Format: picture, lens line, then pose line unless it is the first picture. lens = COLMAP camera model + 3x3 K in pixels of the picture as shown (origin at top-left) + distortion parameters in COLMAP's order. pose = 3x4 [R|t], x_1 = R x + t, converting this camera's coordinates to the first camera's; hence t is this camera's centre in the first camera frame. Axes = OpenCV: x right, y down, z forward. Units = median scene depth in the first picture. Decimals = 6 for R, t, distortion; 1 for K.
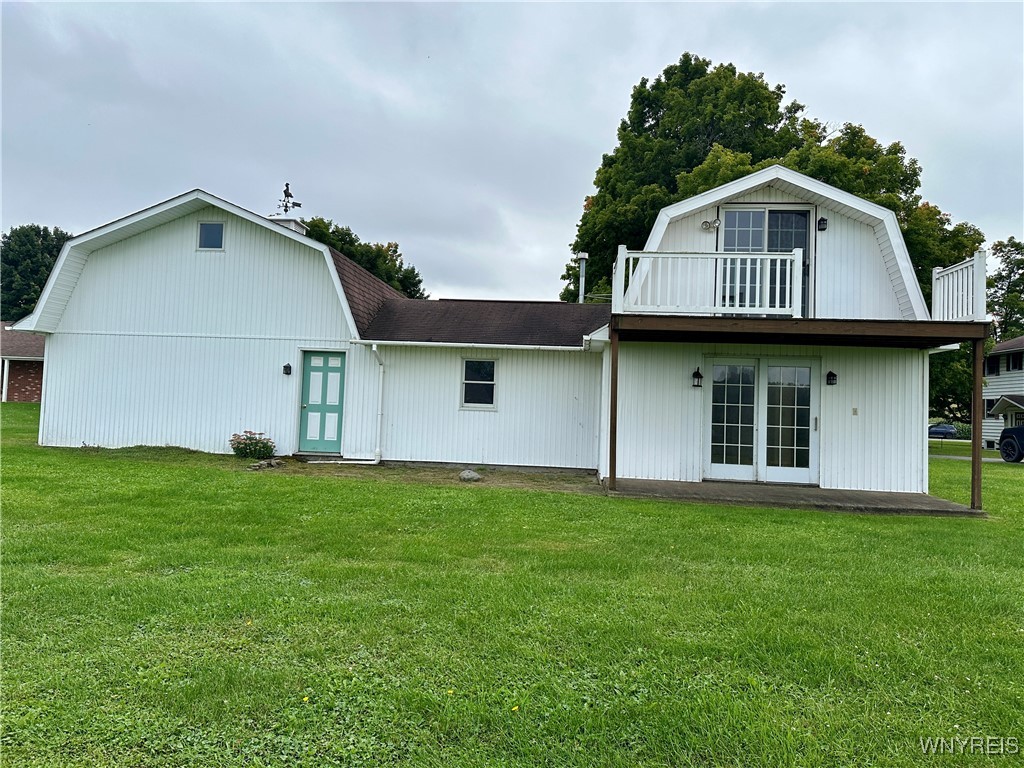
lens RADIAL K [[719.5, 0, 512.5], [0, 719.5, 382.2], [0, 0, 1]] dist [0.137302, -0.210564]
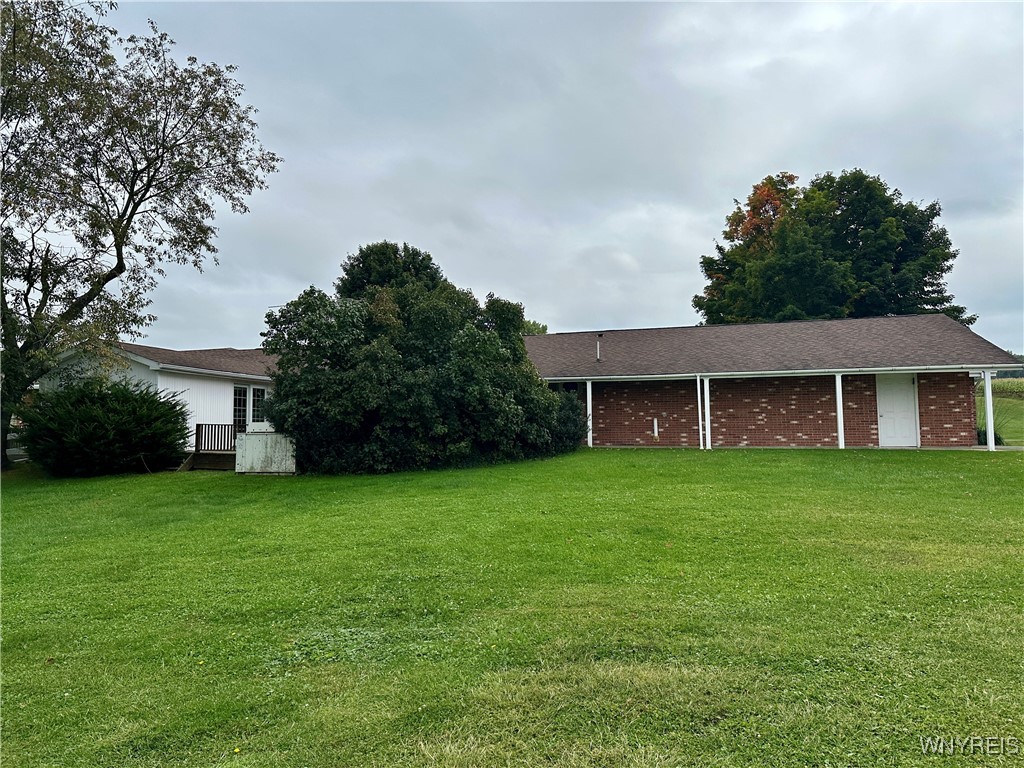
lens RADIAL K [[719.5, 0, 512.5], [0, 719.5, 382.2], [0, 0, 1]] dist [0.137302, -0.210564]
pose [[0.983072, -0.059491, -0.173293, -1.585890], [0.054213, 0.997915, -0.035036, -0.030524], [0.175016, 0.025048, 0.984247, 0.740256]]
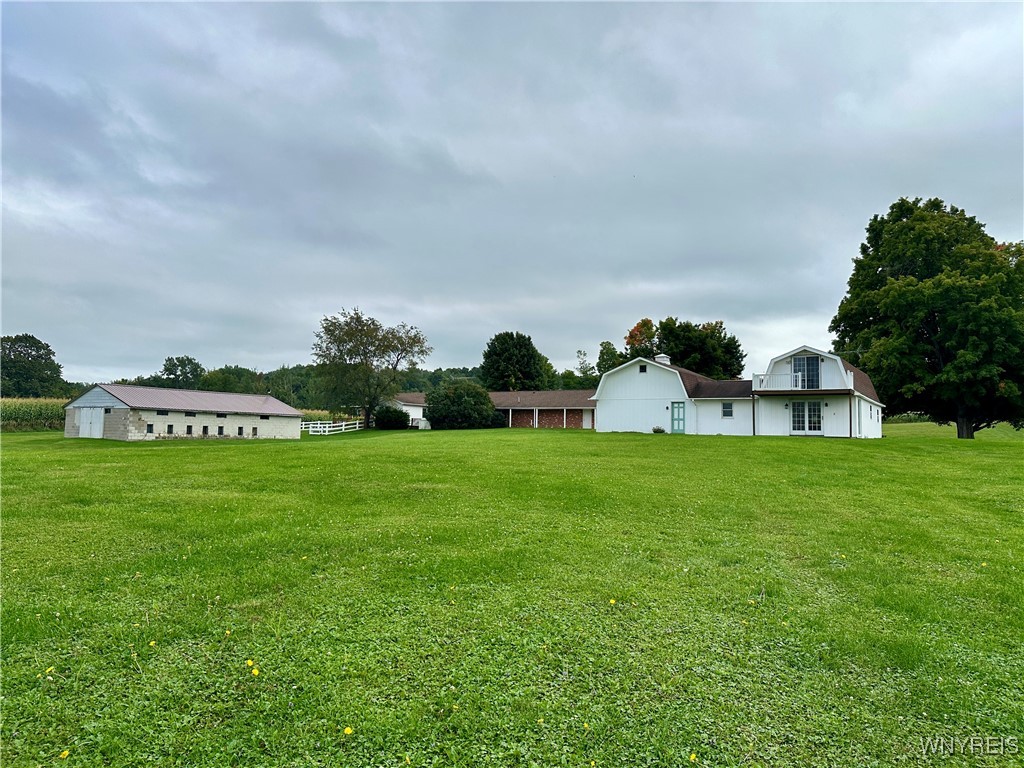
lens RADIAL K [[719.5, 0, 512.5], [0, 719.5, 382.2], [0, 0, 1]] dist [0.137302, -0.210564]
pose [[0.889705, -0.054100, -0.453319, 0.562743], [0.029186, 0.997663, -0.061782, 0.048730], [0.455602, 0.041737, 0.889204, -2.252565]]
